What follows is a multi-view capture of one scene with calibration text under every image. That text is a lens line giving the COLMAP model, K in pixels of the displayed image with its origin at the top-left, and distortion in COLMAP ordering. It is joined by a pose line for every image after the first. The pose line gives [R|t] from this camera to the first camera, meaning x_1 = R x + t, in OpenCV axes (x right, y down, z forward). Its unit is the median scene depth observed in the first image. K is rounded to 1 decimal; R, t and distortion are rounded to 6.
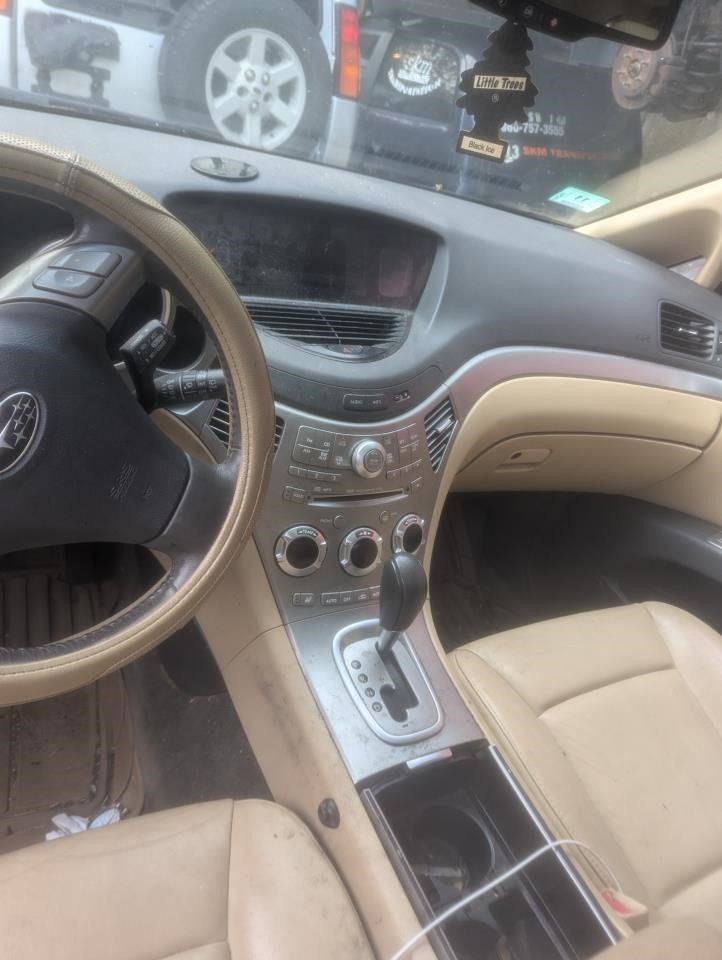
lens RADIAL K [[692.4, 0, 361.0], [0, 692.4, 480.0], [0, 0, 1]] dist [0.015915, -0.000850]
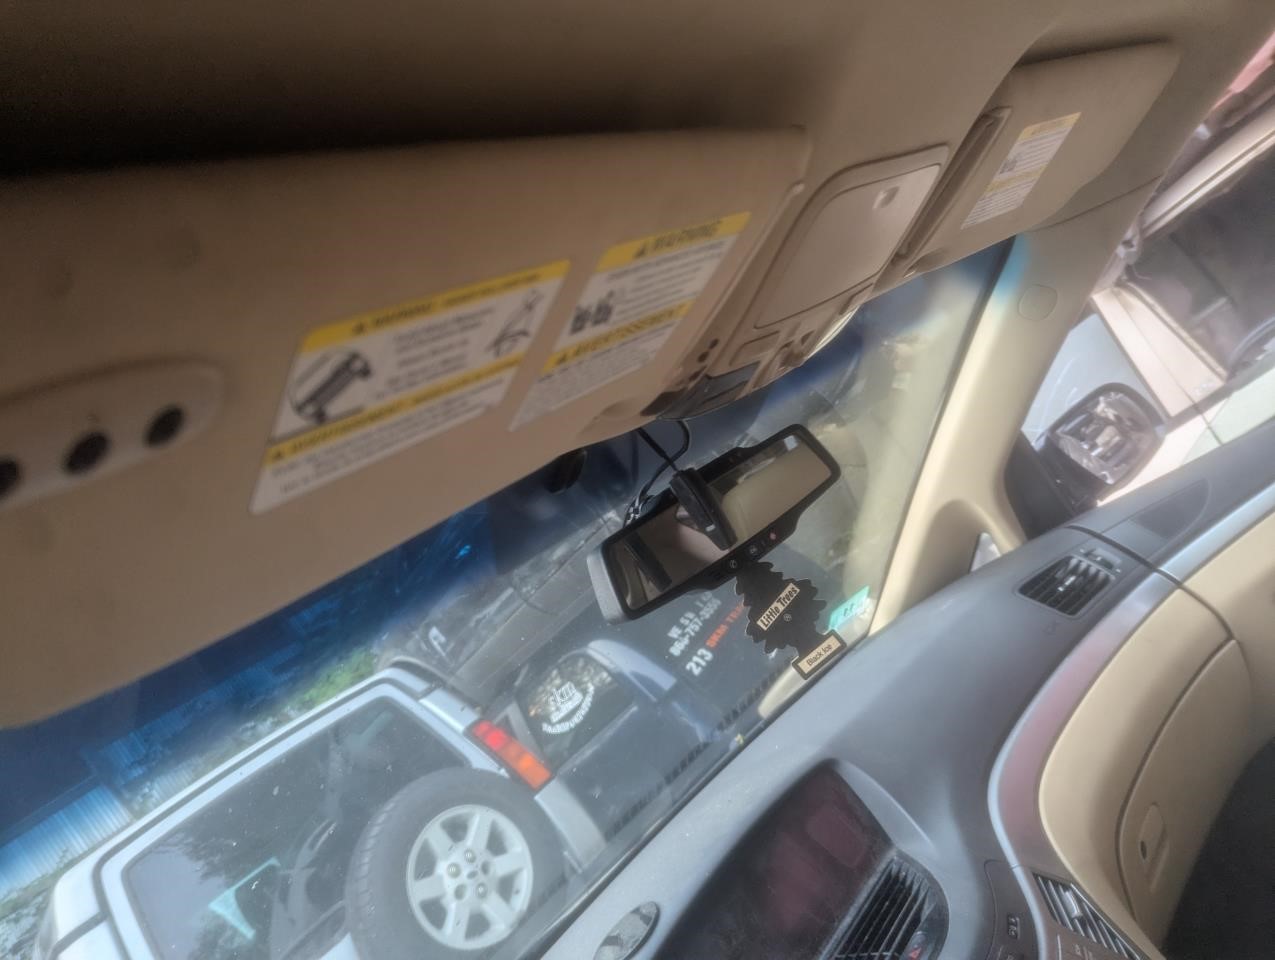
lens RADIAL K [[919.6, 0, 640.9], [0, 919.6, 447.7], [0, 0, 1]] dist [0.015915, -0.000850]
pose [[0.604977, -0.719189, 0.341716, -0.103465], [0.750026, 0.370630, -0.547809, -0.049564], [0.267328, 0.587708, 0.763633, -0.084536]]
